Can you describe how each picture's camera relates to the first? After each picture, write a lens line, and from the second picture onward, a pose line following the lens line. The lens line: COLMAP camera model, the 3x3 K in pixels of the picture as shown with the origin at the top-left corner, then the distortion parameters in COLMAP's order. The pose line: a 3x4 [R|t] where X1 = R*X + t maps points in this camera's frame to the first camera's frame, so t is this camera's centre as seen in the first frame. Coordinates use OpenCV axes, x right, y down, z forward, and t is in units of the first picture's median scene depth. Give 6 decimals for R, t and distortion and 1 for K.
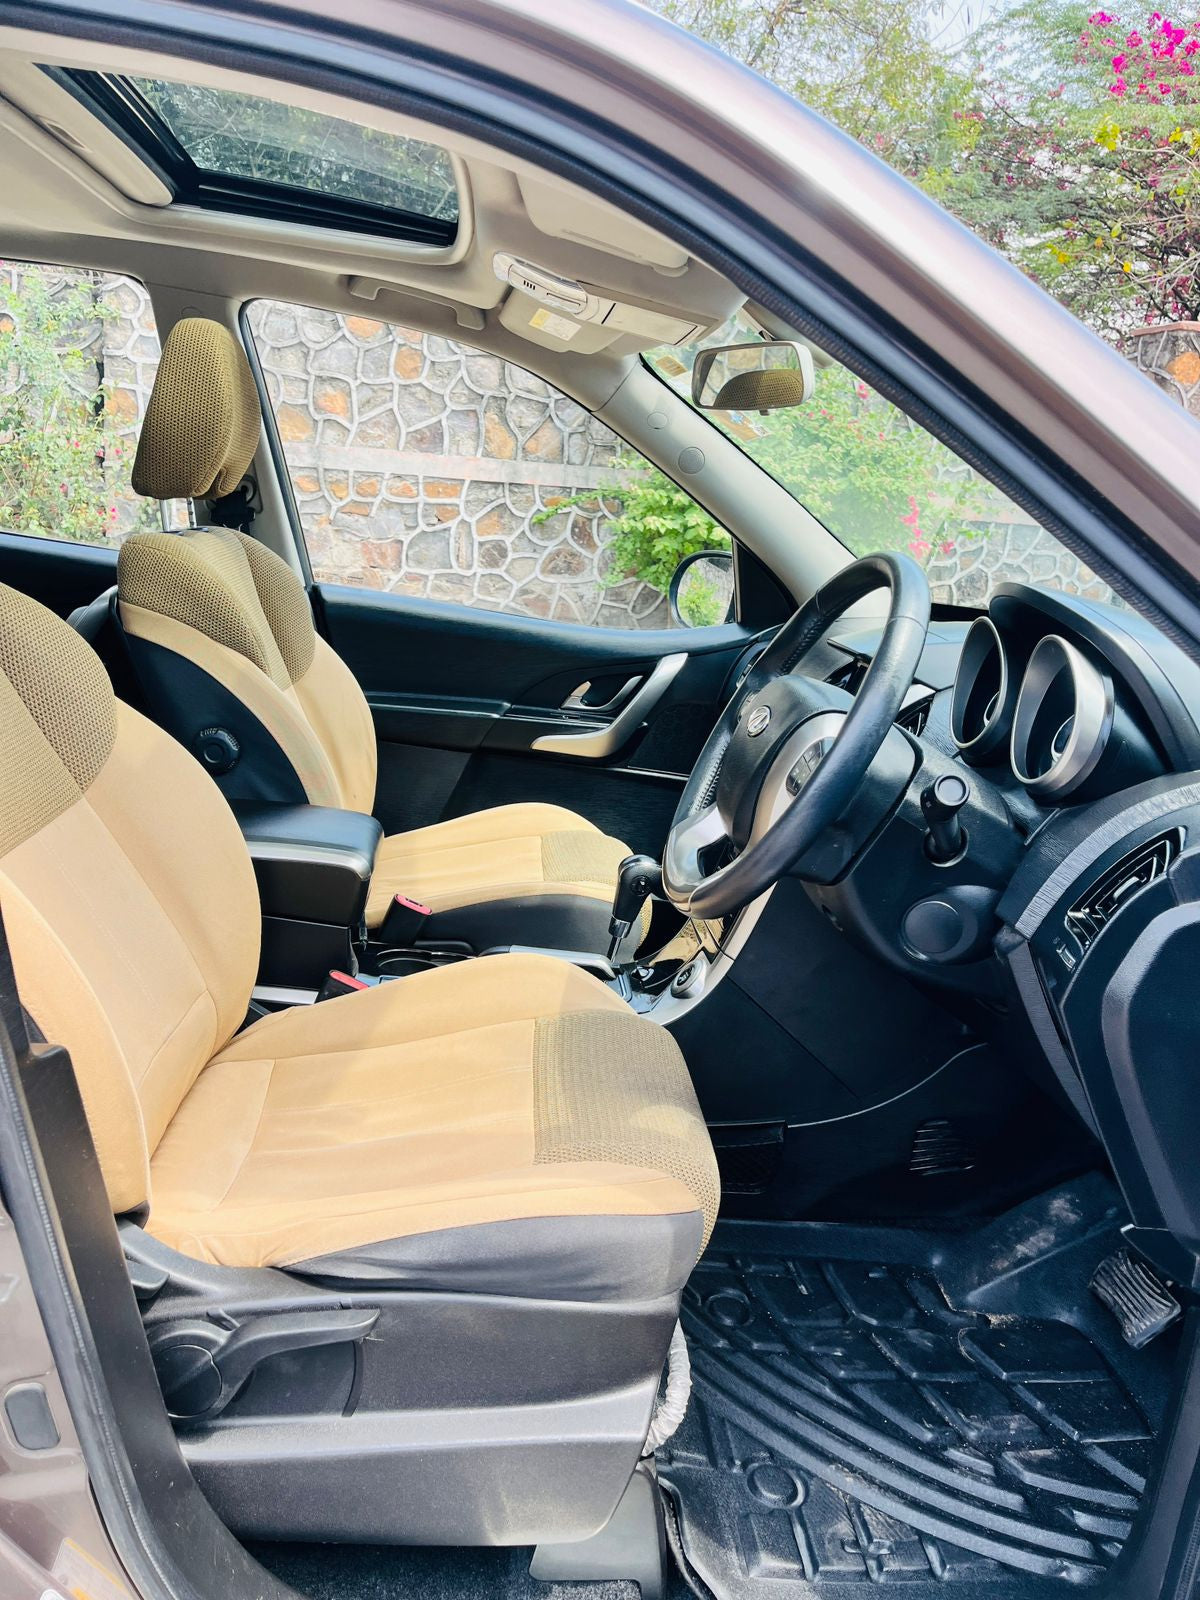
lens RADIAL K [[1255.2, 0, 592.3], [0, 1255.2, 807.6], [0, 0, 1]] dist [0.062297, -0.050990]
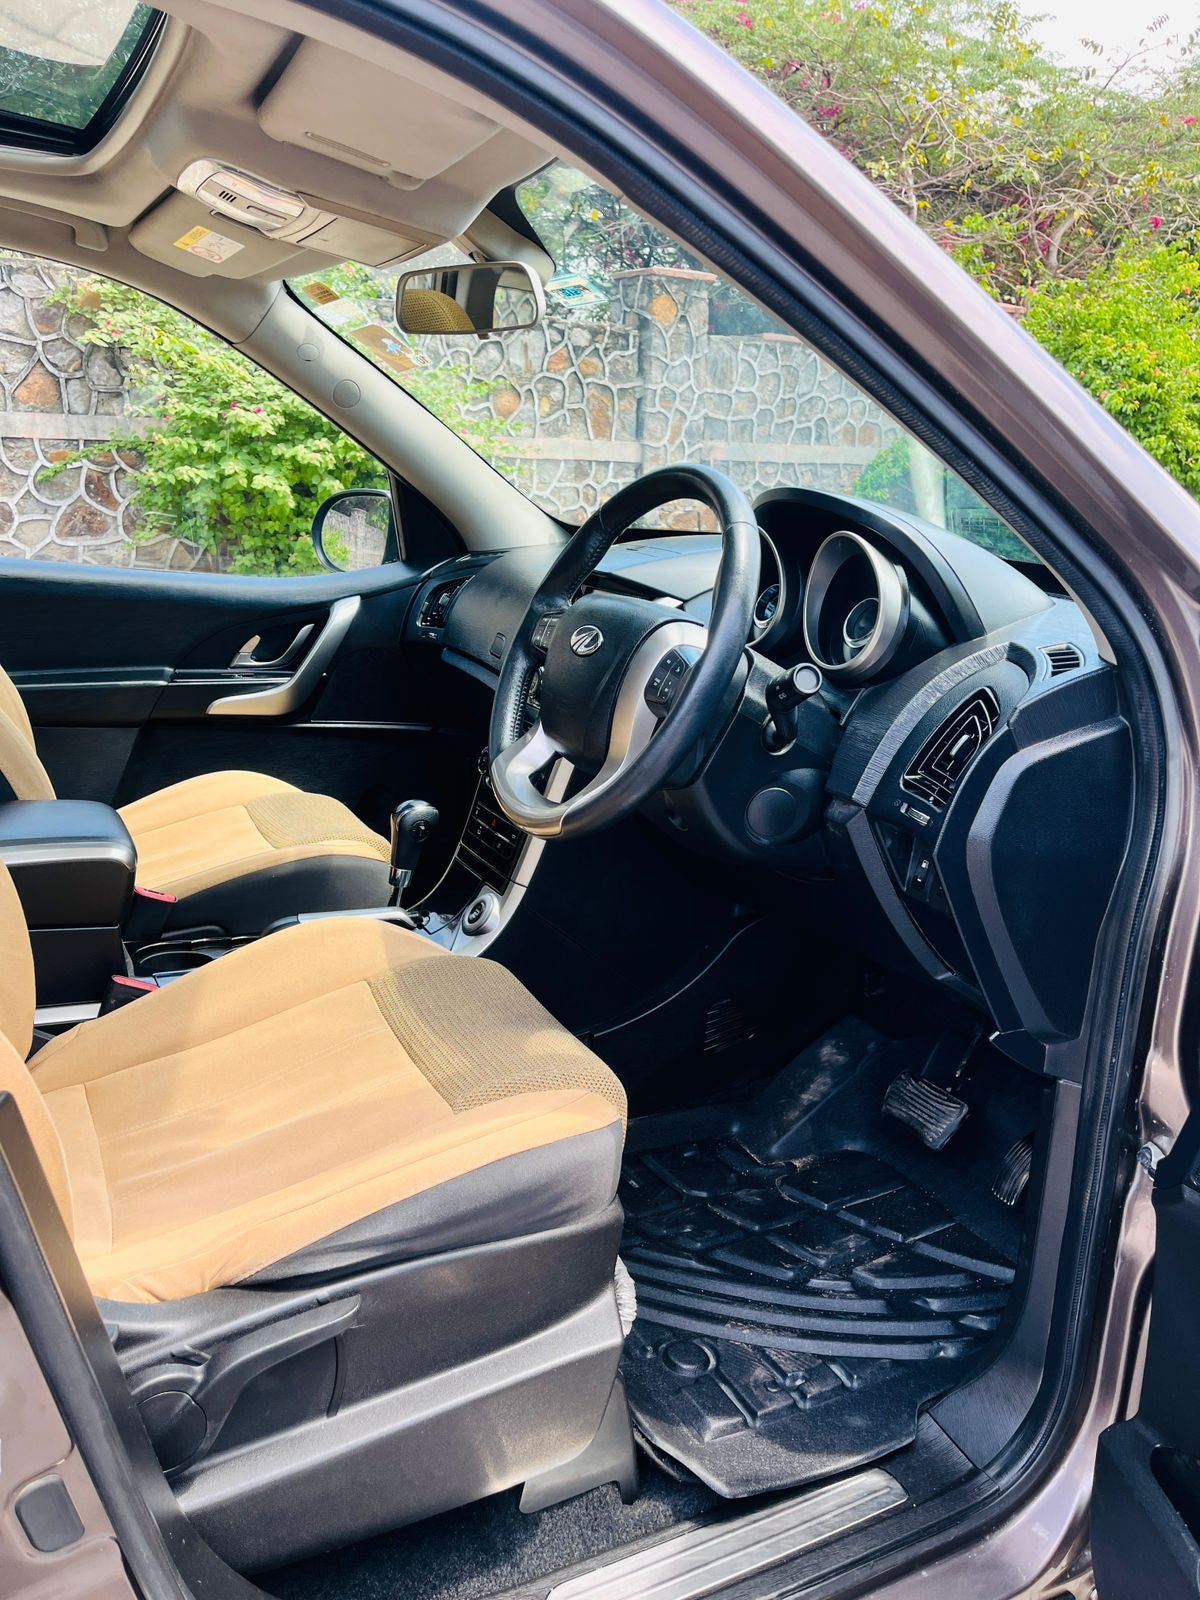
lens RADIAL K [[1255.2, 0, 611.2], [0, 1255.2, 801.9], [0, 0, 1]] dist [0.062297, -0.050990]
pose [[0.920471, -0.149321, 0.361159, -0.204437], [0.136286, 0.988761, 0.061456, 0.000413], [-0.366277, -0.007347, 0.930477, 0.039552]]
